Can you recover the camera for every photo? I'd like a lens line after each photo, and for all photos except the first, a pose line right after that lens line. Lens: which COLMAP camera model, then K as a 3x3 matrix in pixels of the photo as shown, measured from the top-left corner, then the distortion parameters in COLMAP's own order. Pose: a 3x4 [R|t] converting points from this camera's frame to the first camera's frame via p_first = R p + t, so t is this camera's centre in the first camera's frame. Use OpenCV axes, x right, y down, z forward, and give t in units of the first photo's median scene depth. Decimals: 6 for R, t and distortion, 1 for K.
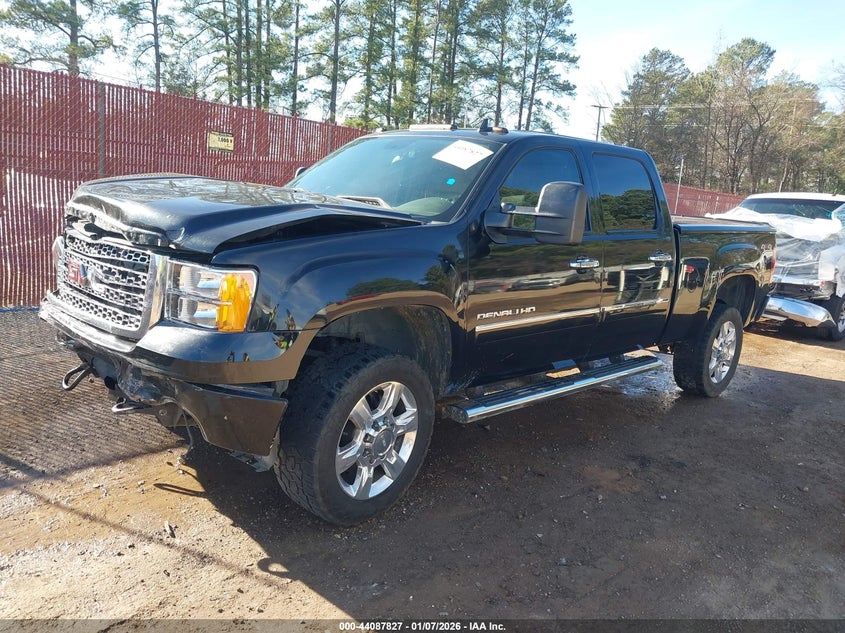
lens RADIAL K [[661.3, 0, 432.5], [0, 661.3, 314.3], [0, 0, 1]] dist [0.003437, -0.000772]
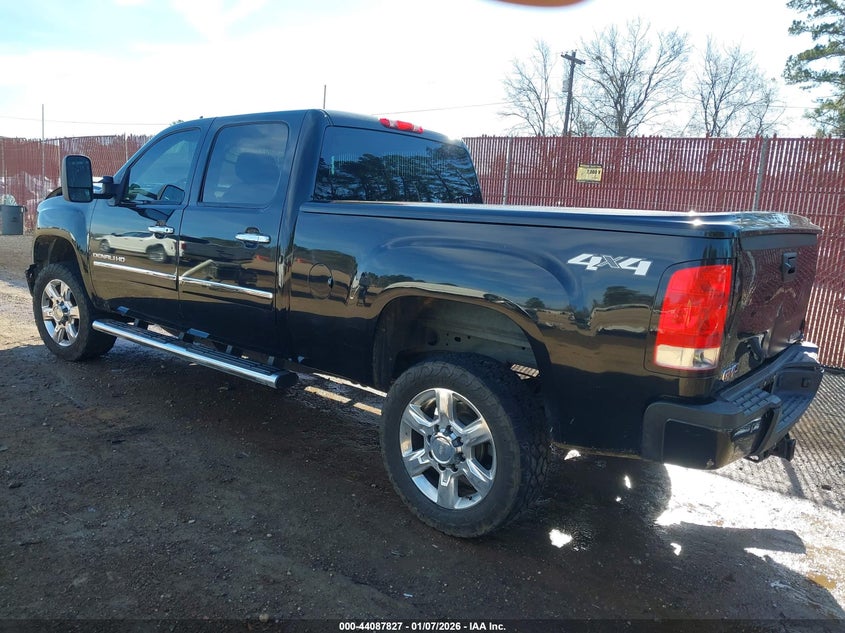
lens RADIAL K [[661.3, 0, 432.5], [0, 661.3, 314.3], [0, 0, 1]] dist [0.003437, -0.000772]
pose [[0.141645, 0.110167, -0.983768, 1.203465], [-0.235711, 0.968958, 0.074570, -0.113153], [0.961445, 0.221323, 0.163216, 1.108556]]
